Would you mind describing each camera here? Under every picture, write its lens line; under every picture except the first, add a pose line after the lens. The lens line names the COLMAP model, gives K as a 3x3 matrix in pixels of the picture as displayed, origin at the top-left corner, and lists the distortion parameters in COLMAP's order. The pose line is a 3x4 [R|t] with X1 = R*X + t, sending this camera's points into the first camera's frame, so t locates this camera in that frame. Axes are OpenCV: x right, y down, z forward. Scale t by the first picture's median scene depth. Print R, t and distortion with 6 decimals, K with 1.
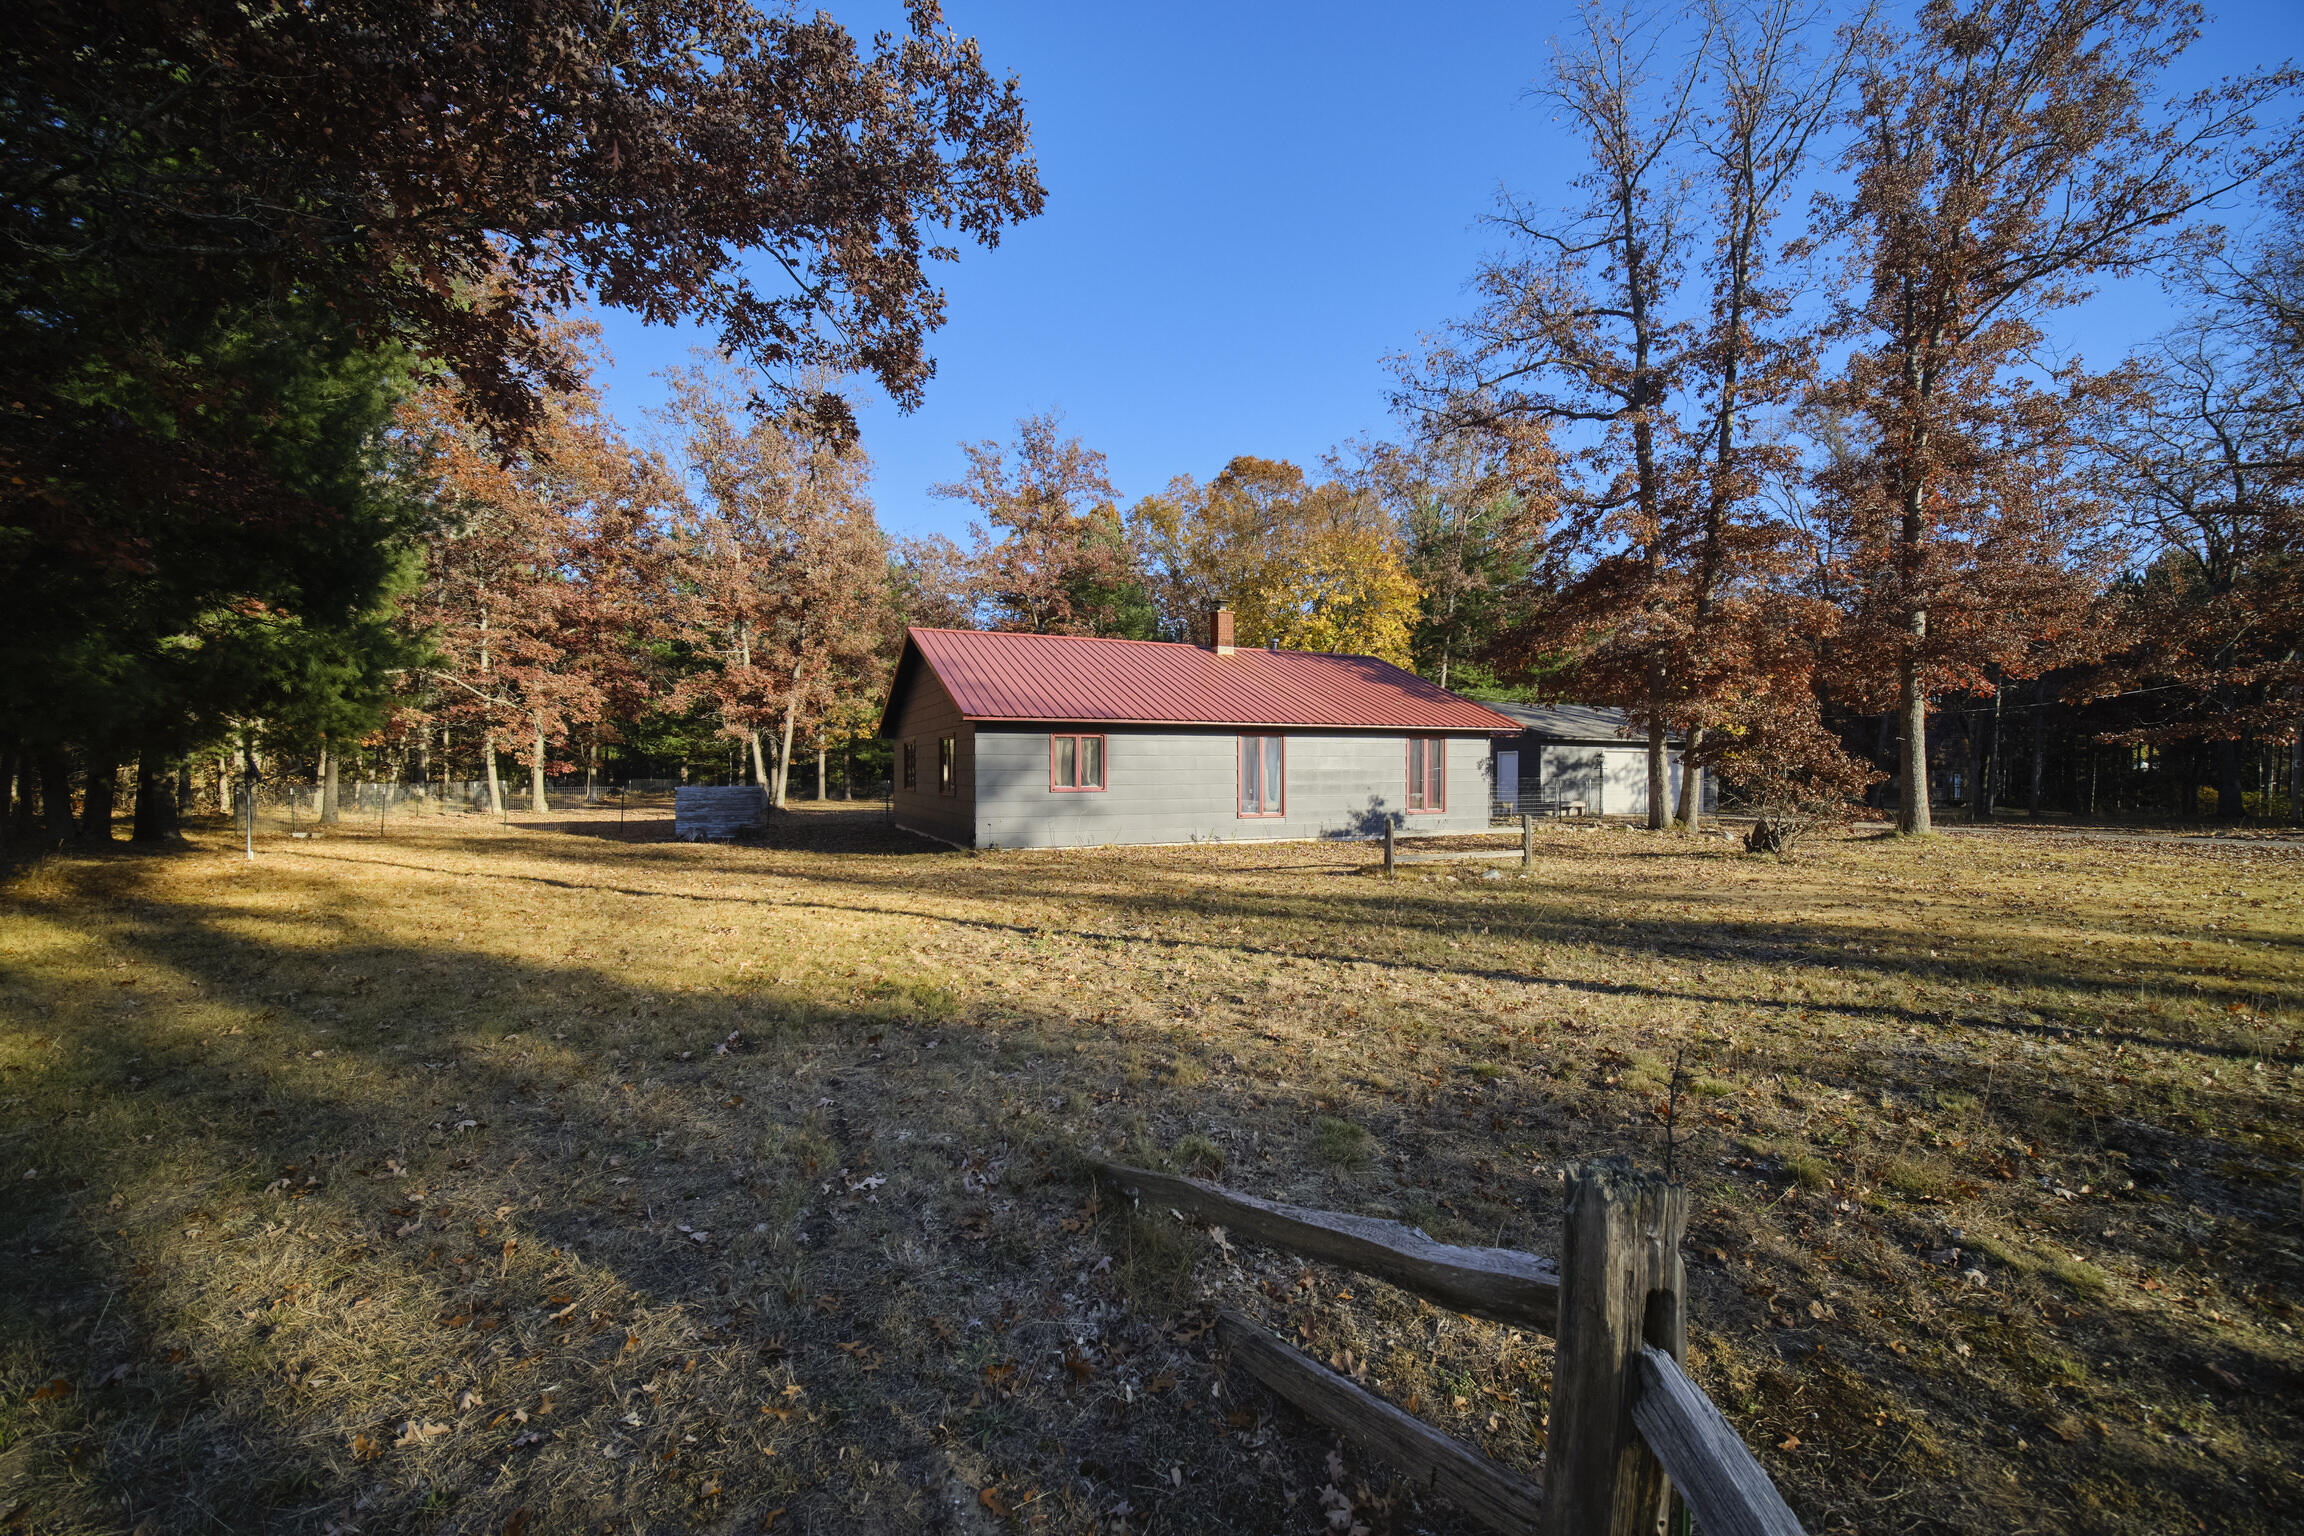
lens RADIAL K [[884.1, 0, 1152.0], [0, 884.1, 768.0], [0, 0, 1]] dist [0.000249, 0.000021]
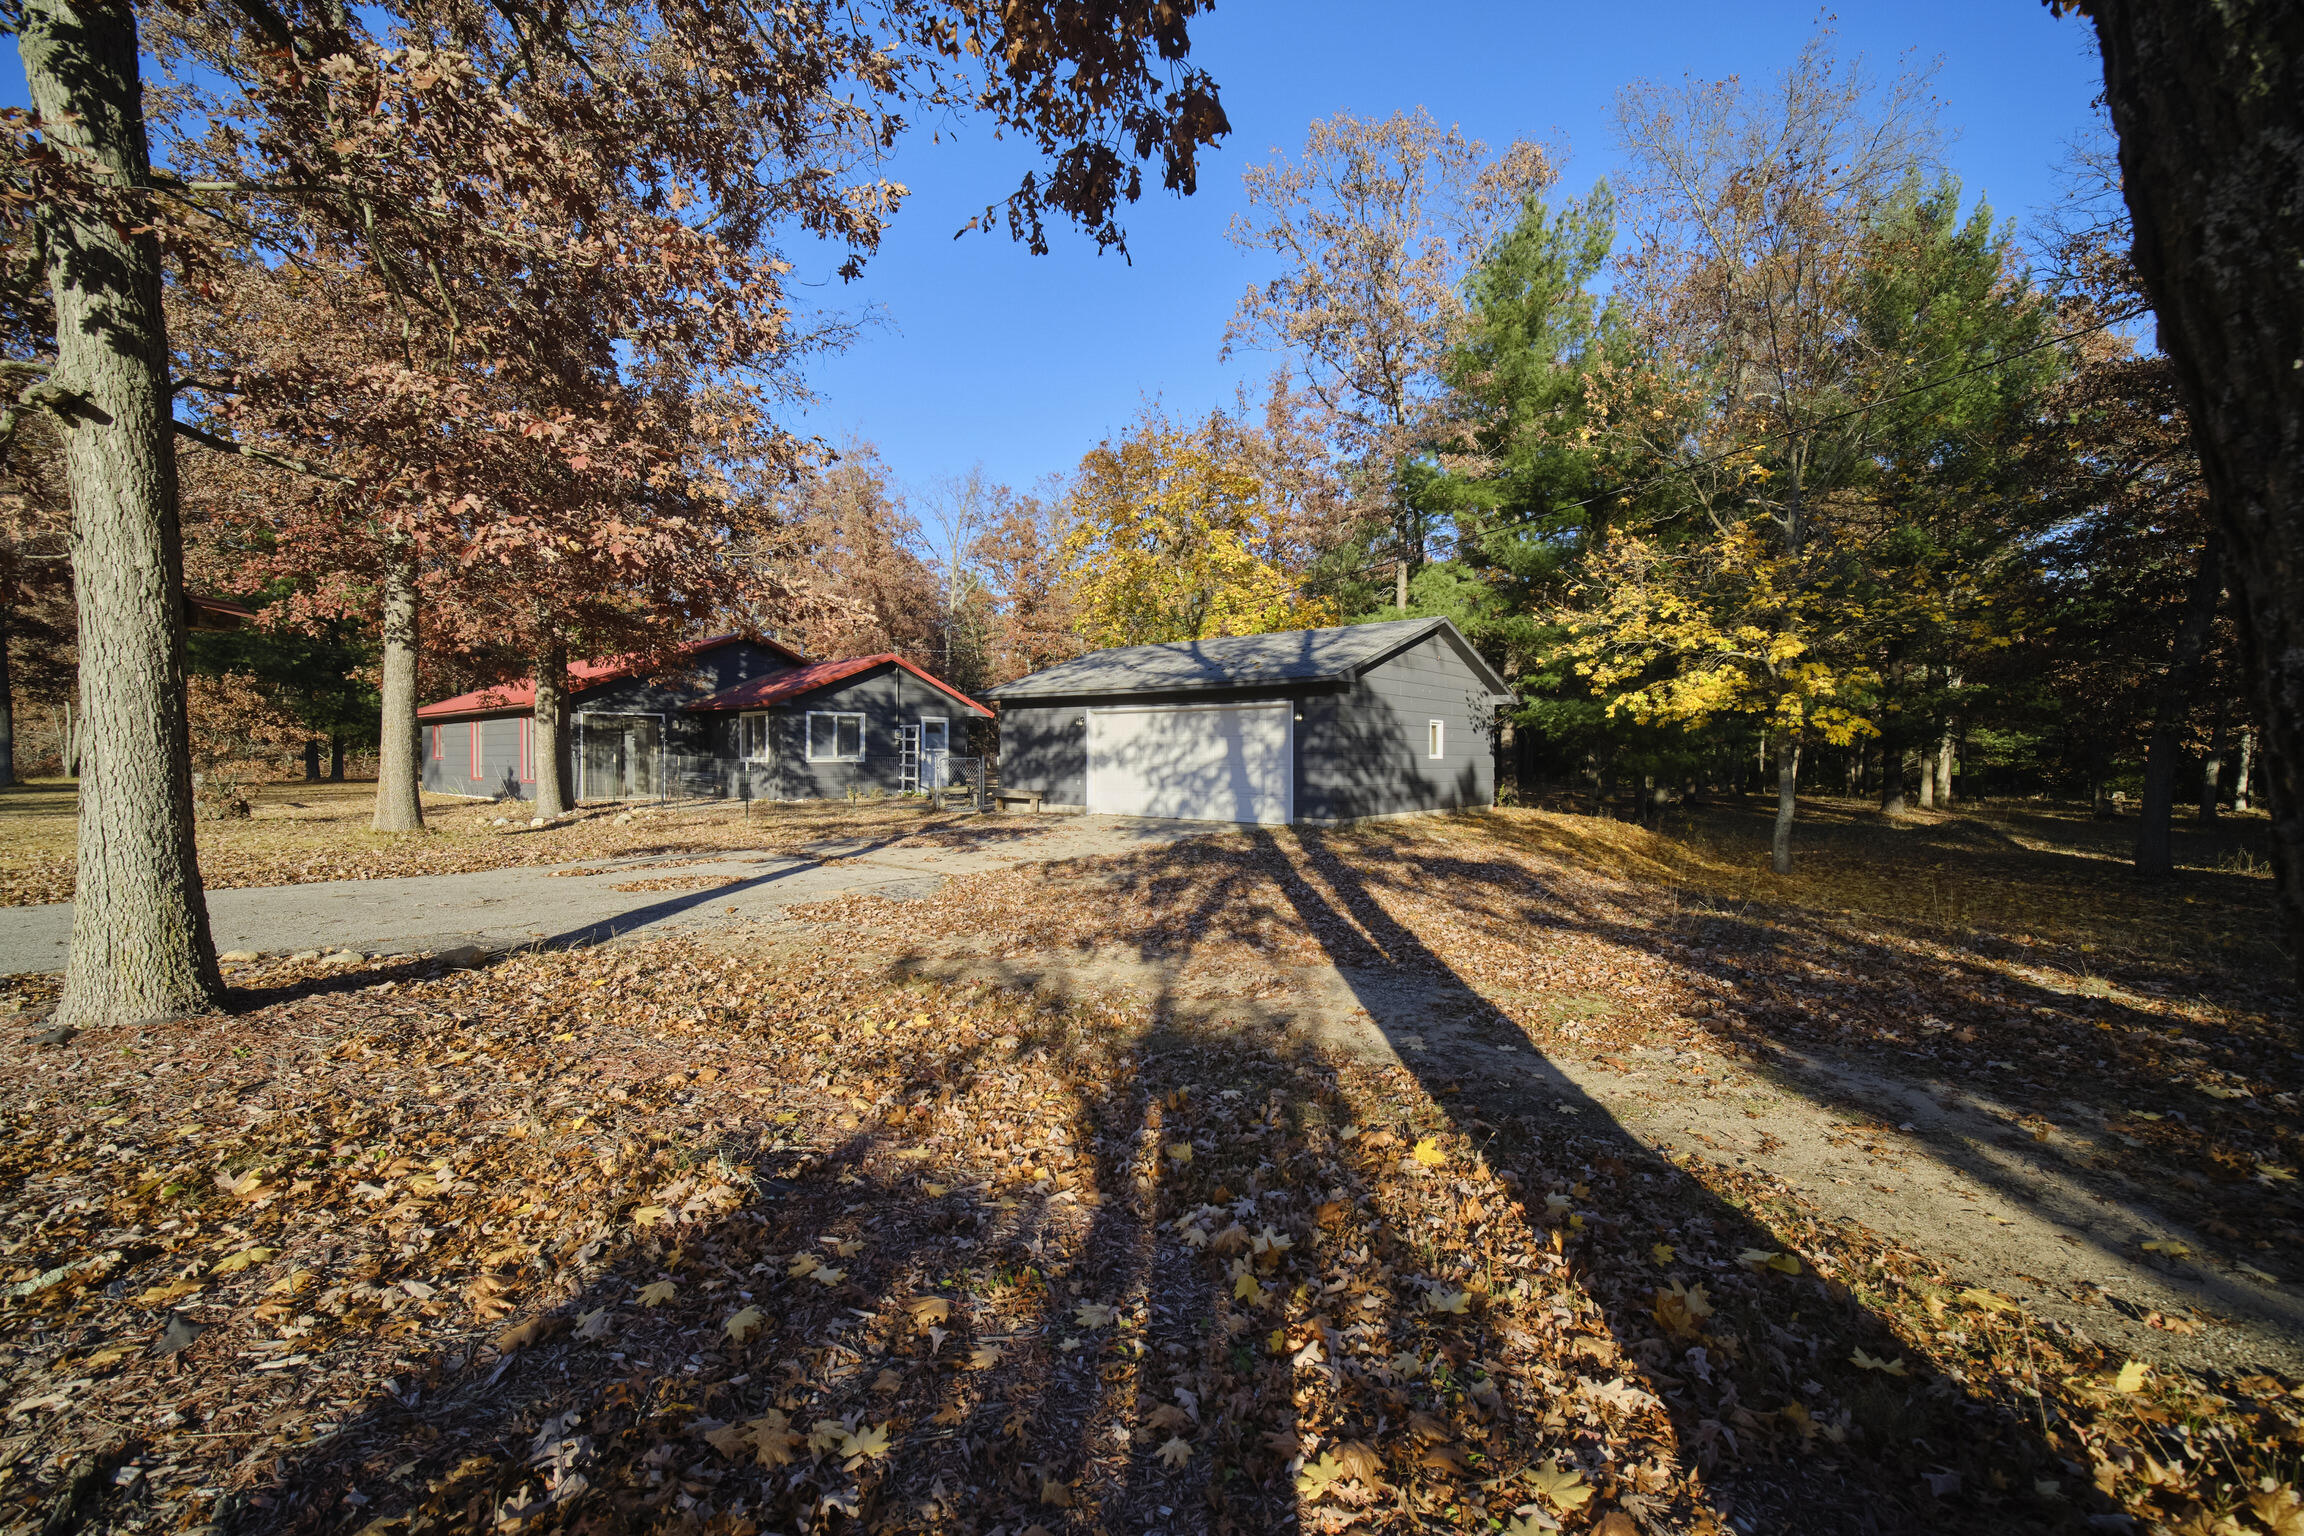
lens RADIAL K [[884.1, 0, 1152.0], [0, 884.1, 768.0], [0, 0, 1]] dist [0.000249, 0.000021]
pose [[0.471234, 0.007690, -0.881975, 1.541325], [-0.003199, 0.999970, 0.007009, 0.019029], [0.882002, -0.000482, 0.471245, 1.073909]]
